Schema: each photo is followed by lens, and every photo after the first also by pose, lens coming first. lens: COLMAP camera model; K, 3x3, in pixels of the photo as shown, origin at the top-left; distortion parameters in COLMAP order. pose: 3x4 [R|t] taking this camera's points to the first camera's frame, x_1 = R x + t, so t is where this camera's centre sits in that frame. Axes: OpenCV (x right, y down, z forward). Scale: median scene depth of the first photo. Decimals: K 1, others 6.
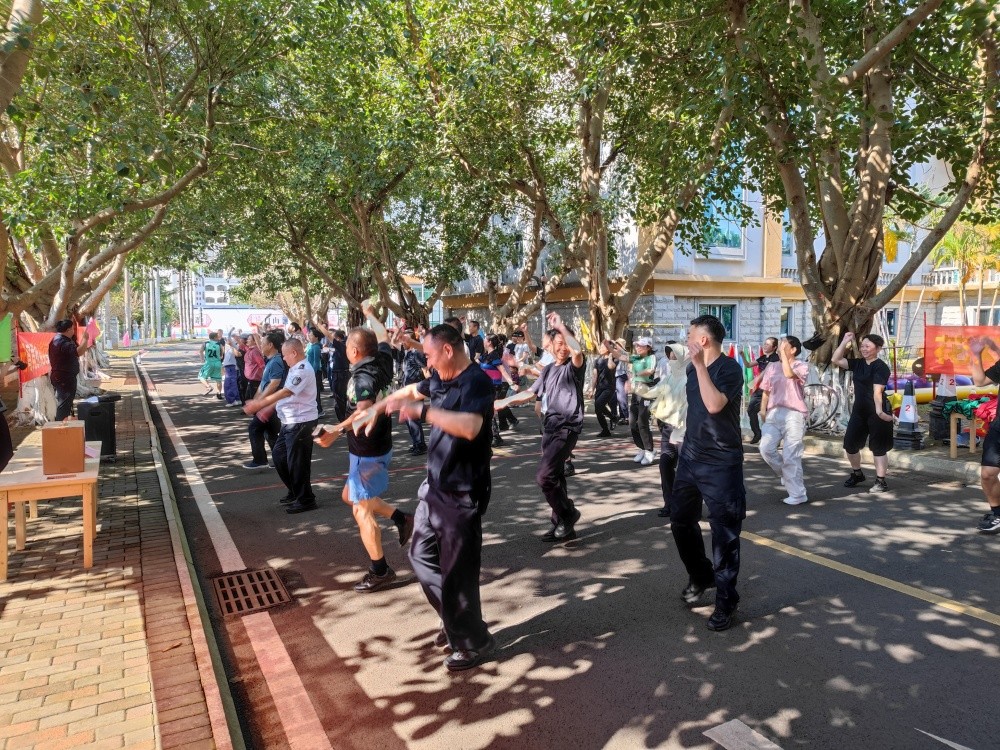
lens RADIAL K [[687.9, 0, 497.6], [0, 687.9, 375.8], [0, 0, 1]] dist [0.066657, -0.071061]
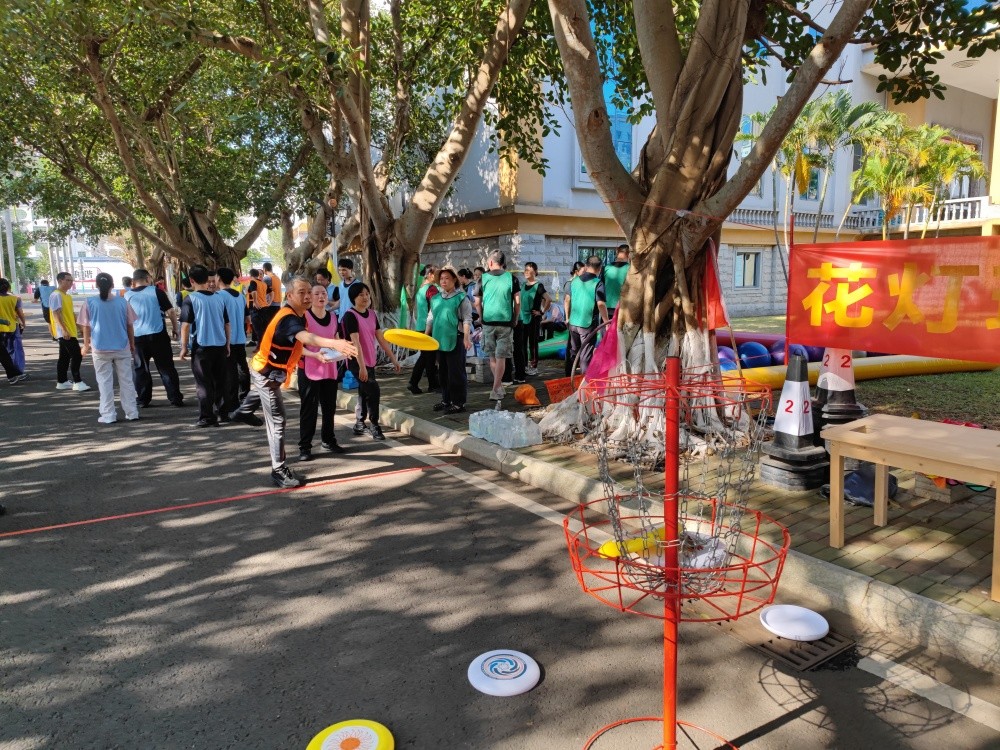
lens RADIAL K [[701.1, 0, 500.0], [0, 701.1, 375.0], [0, 0, 1]] dist [0.047487, -0.074449]
pose [[0.996338, -0.013838, 0.084377, 0.186163], [0.008721, 0.998117, 0.060712, -0.006574], [-0.085058, -0.059753, 0.994583, 0.267571]]
